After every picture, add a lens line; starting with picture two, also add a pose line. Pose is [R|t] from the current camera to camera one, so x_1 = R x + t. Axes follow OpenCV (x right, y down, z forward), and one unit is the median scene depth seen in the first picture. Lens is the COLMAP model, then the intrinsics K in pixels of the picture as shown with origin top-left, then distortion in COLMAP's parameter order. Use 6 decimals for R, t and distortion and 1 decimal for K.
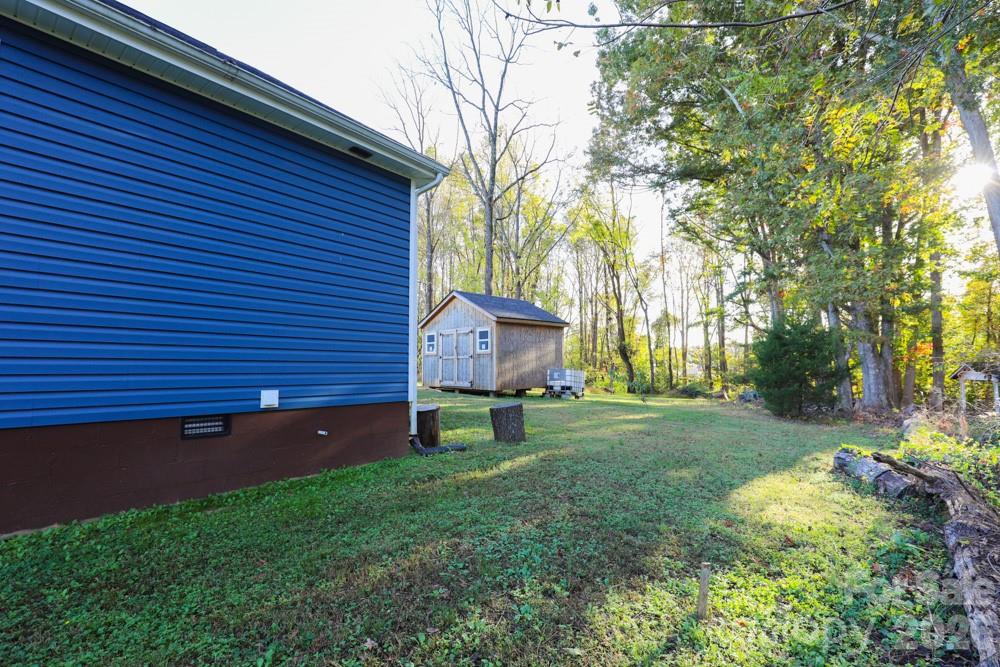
lens RADIAL K [[455.9, 0, 496.6], [0, 455.9, 336.5], [0, 0, 1]] dist [-0.030133, 0.002643]
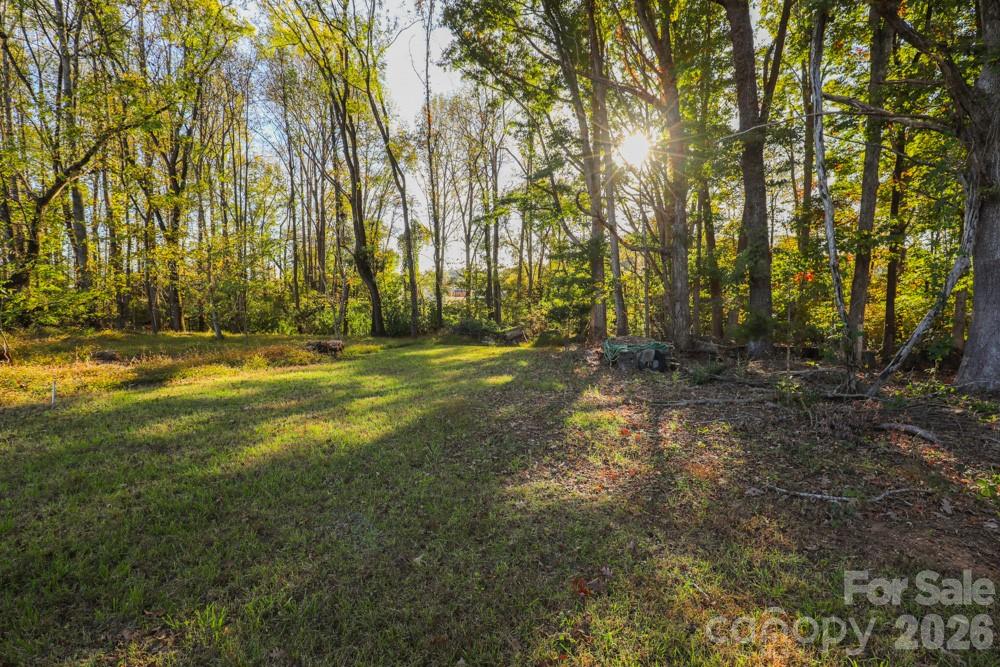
lens RADIAL K [[455.9, 0, 495.3], [0, 455.9, 336.4], [0, 0, 1]] dist [-0.030133, 0.002643]
pose [[0.852609, -0.054862, 0.519662, 0.153059], [-0.030960, 0.987423, 0.155042, 0.038406], [-0.521632, -0.148279, 0.840187, 0.544622]]
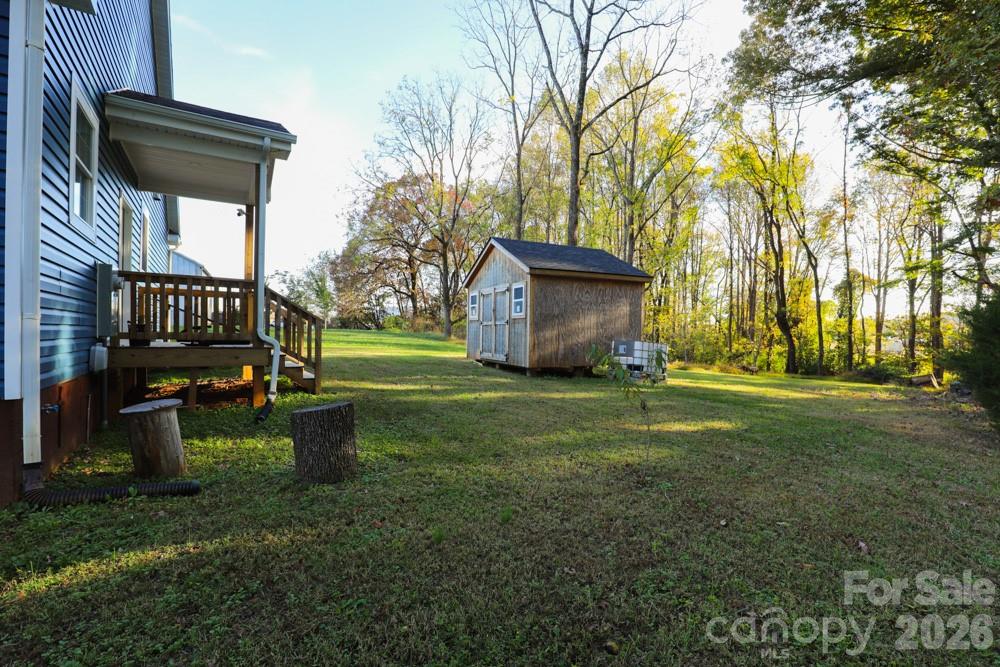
lens RADIAL K [[455.9, 0, 499.4], [0, 455.9, 338.1], [0, 0, 1]] dist [-0.030133, 0.002643]
pose [[0.947146, 0.016447, -0.320381, 0.082784], [0.006103, 0.997580, 0.069254, 0.008331], [0.320745, -0.067549, 0.944754, 0.125295]]
